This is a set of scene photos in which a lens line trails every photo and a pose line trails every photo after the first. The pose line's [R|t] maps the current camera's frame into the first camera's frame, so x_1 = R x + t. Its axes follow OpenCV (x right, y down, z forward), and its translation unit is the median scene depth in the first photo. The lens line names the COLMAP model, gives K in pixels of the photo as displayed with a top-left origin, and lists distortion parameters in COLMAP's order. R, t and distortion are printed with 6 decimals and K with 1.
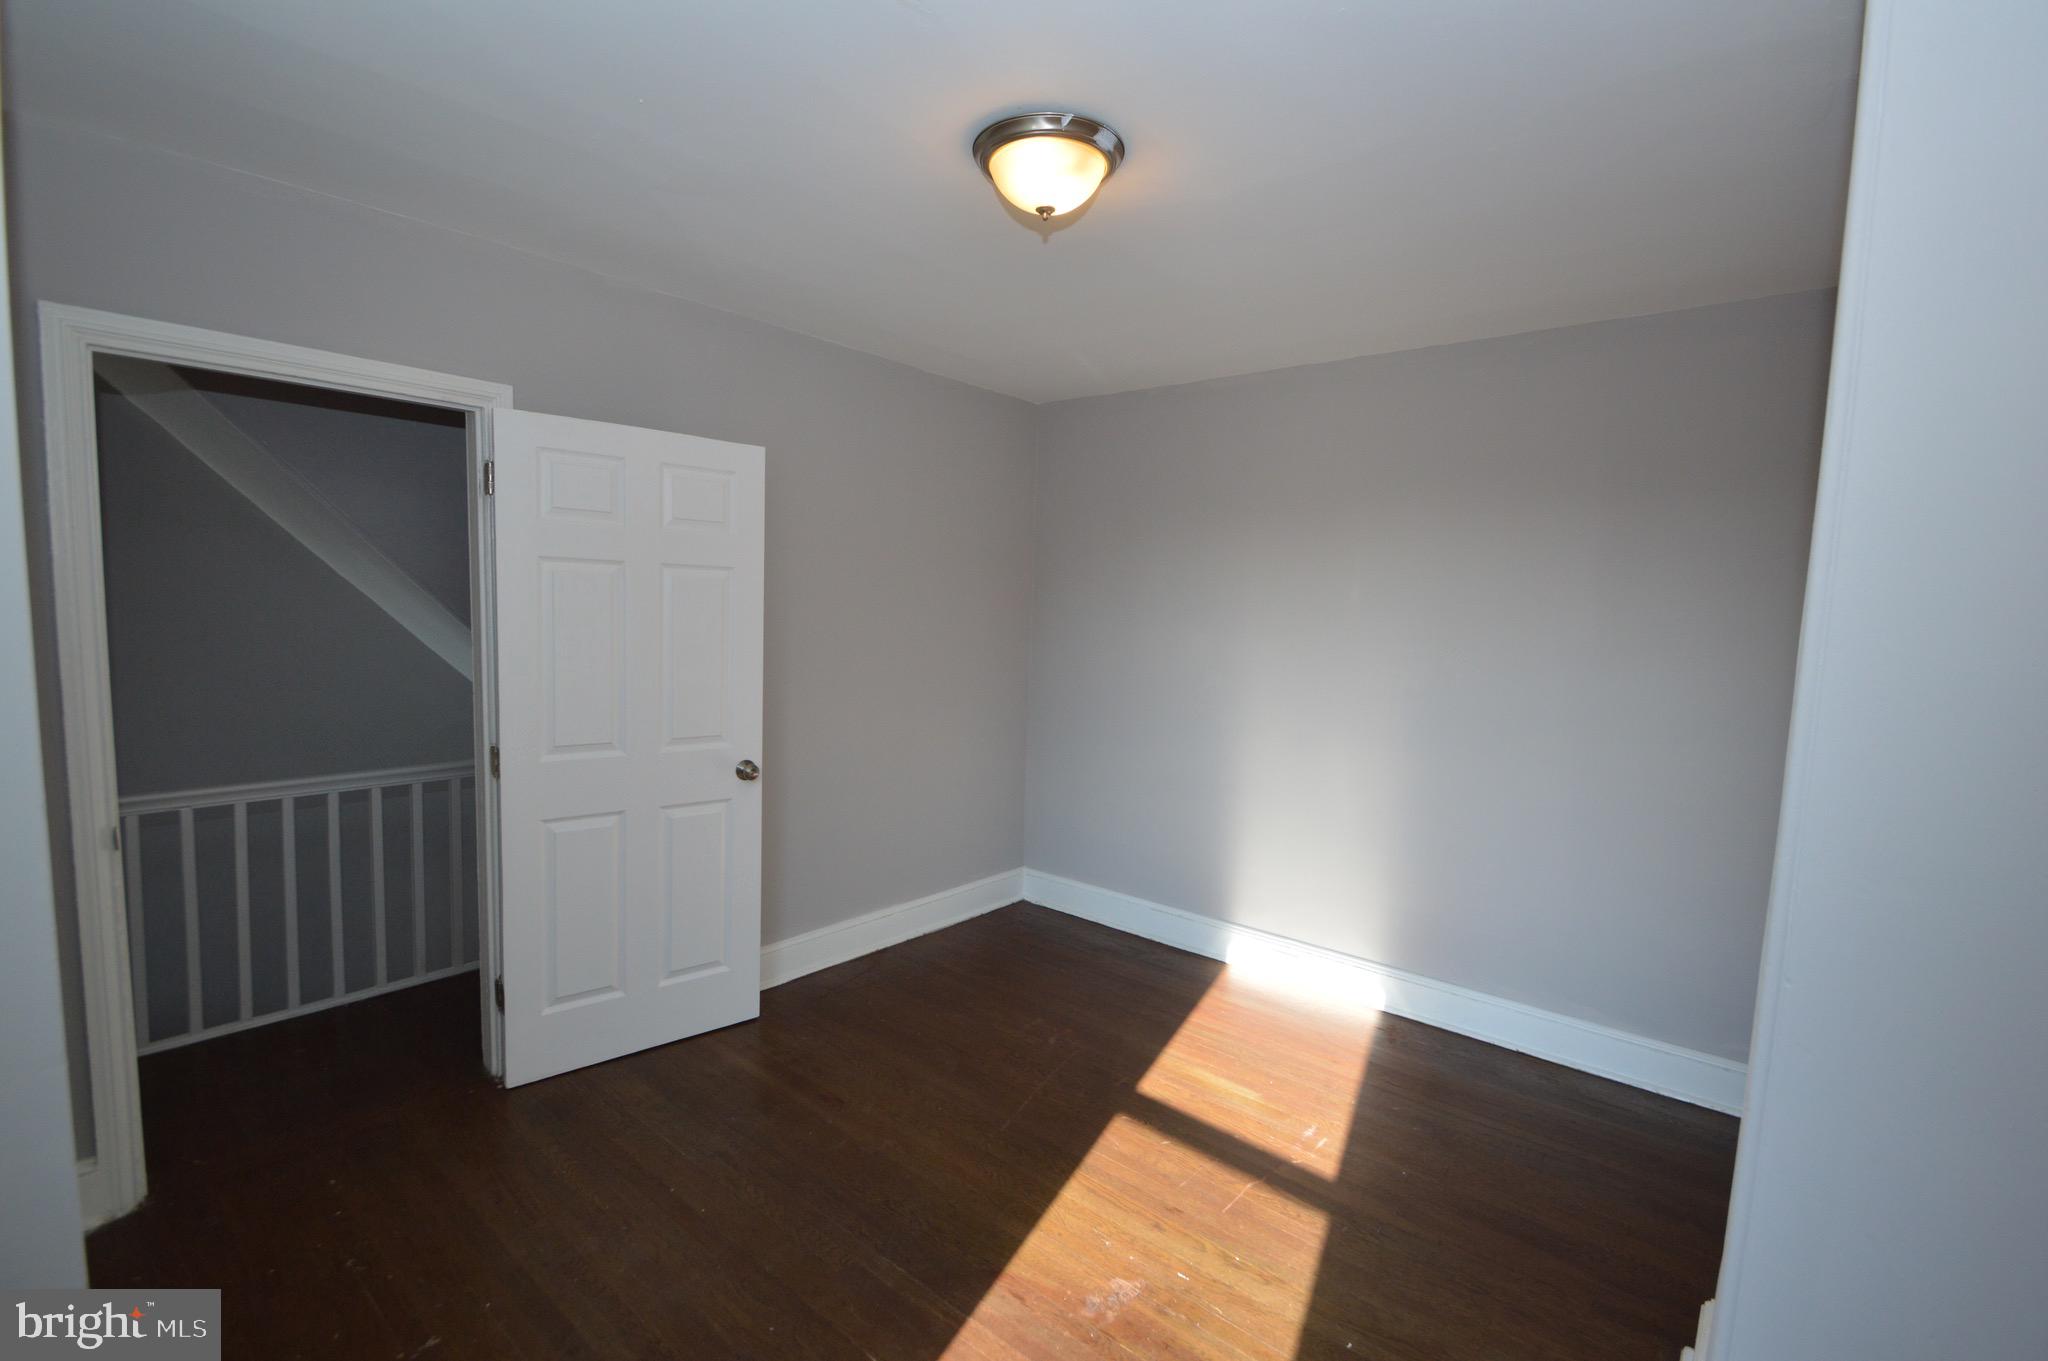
lens RADIAL K [[918.4, 0, 1009.8], [0, 918.4, 688.9], [0, 0, 1]] dist [0.013274, -0.006854]
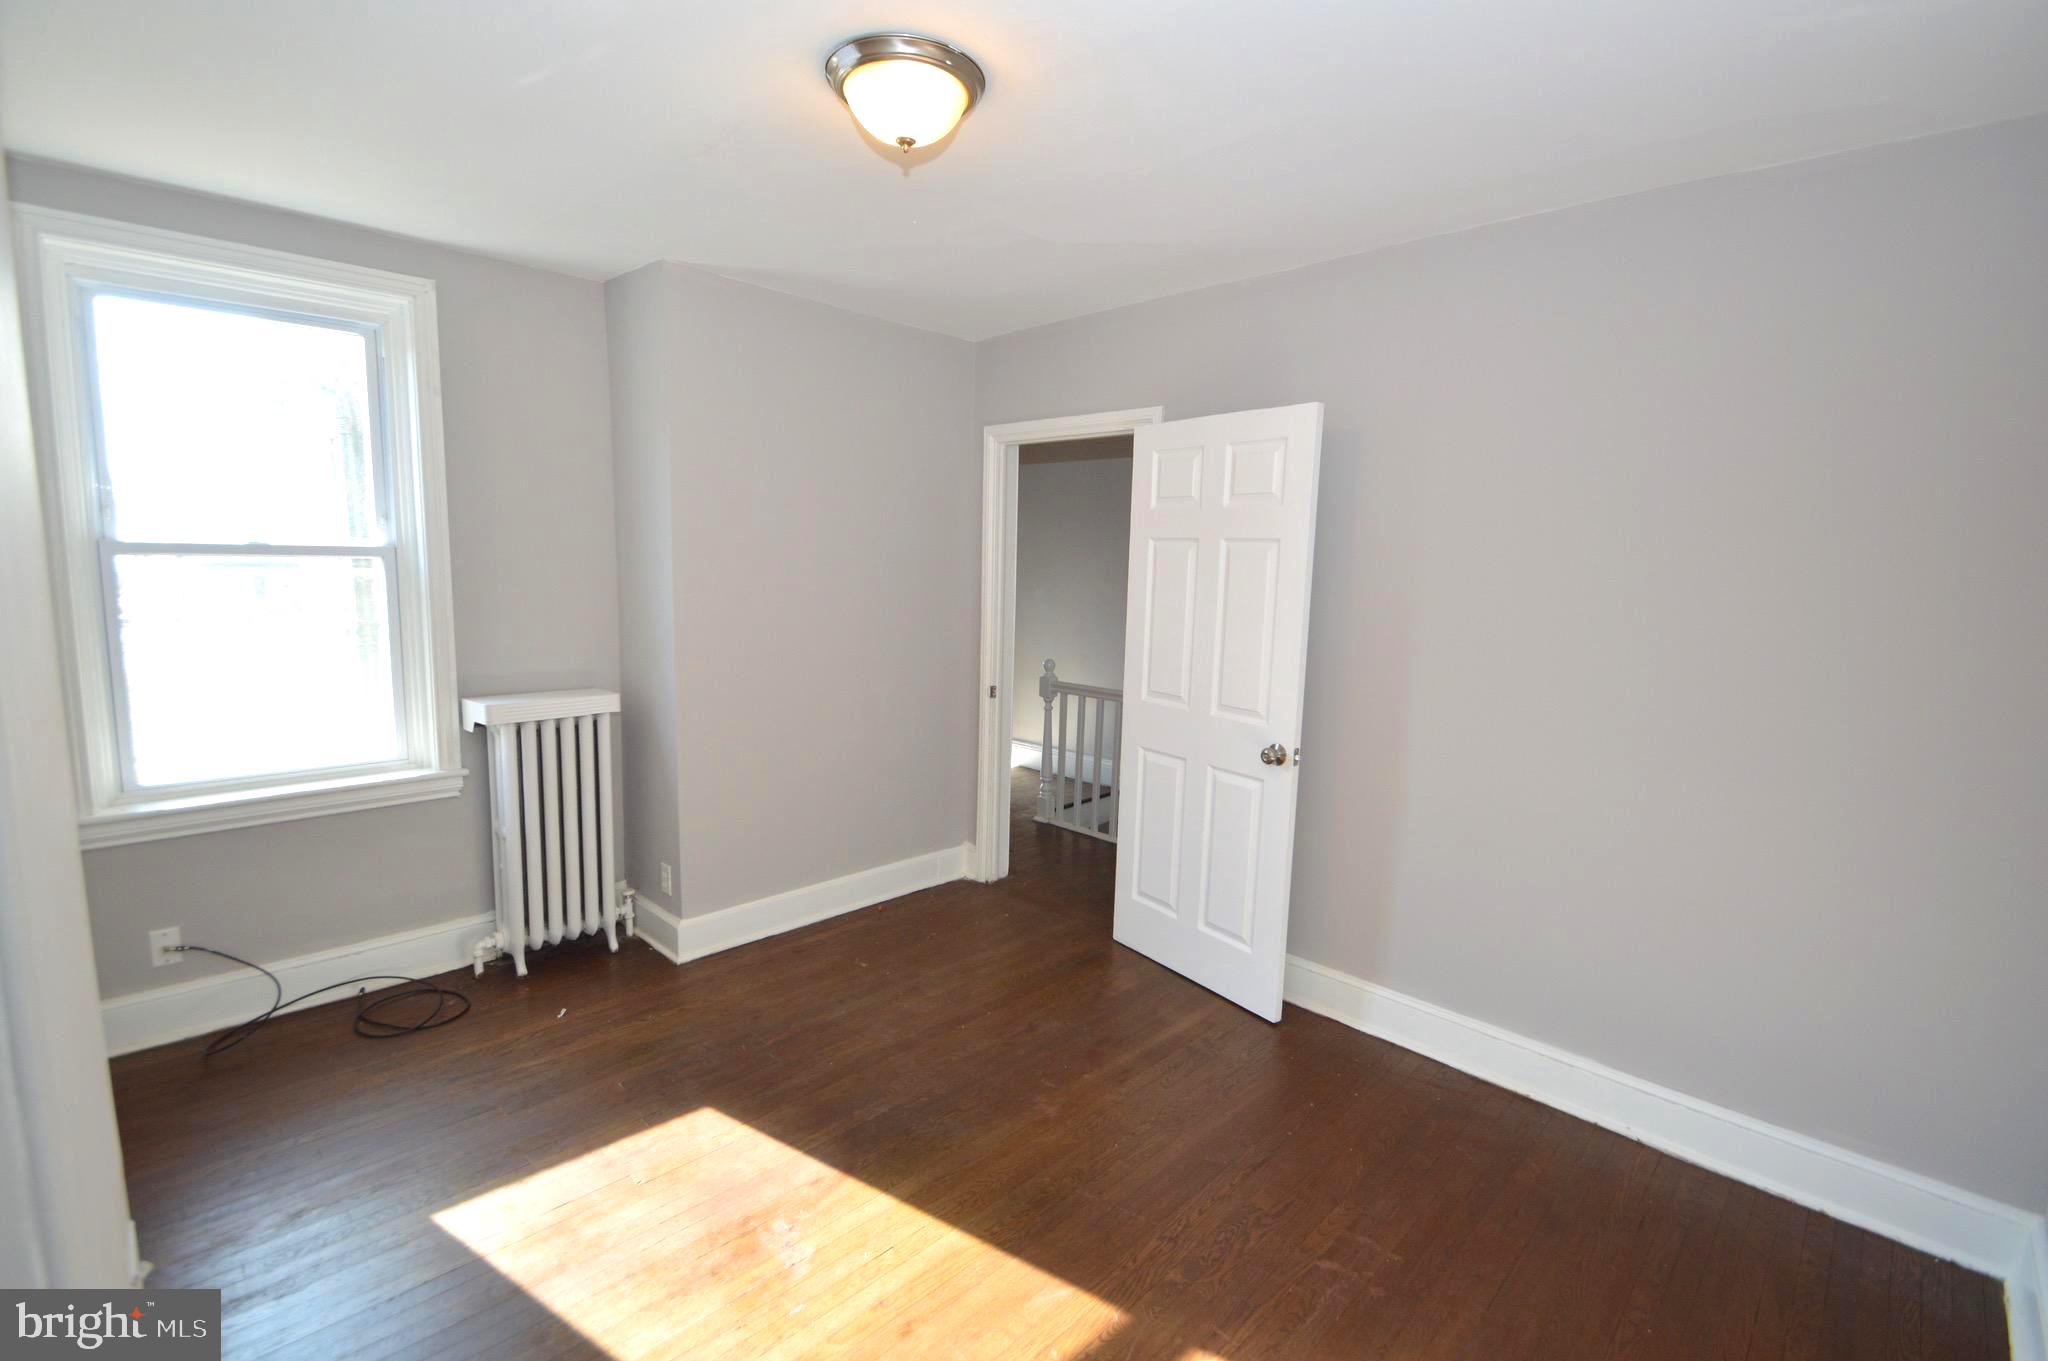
lens RADIAL K [[918.4, 0, 1020.3], [0, 918.4, 680.4], [0, 0, 1]] dist [0.013274, -0.006854]
pose [[-0.071439, 0.103025, -0.992110, 0.721691], [-0.128624, 0.985395, 0.111589, -0.063921], [0.989117, 0.135581, -0.057145, 0.859414]]
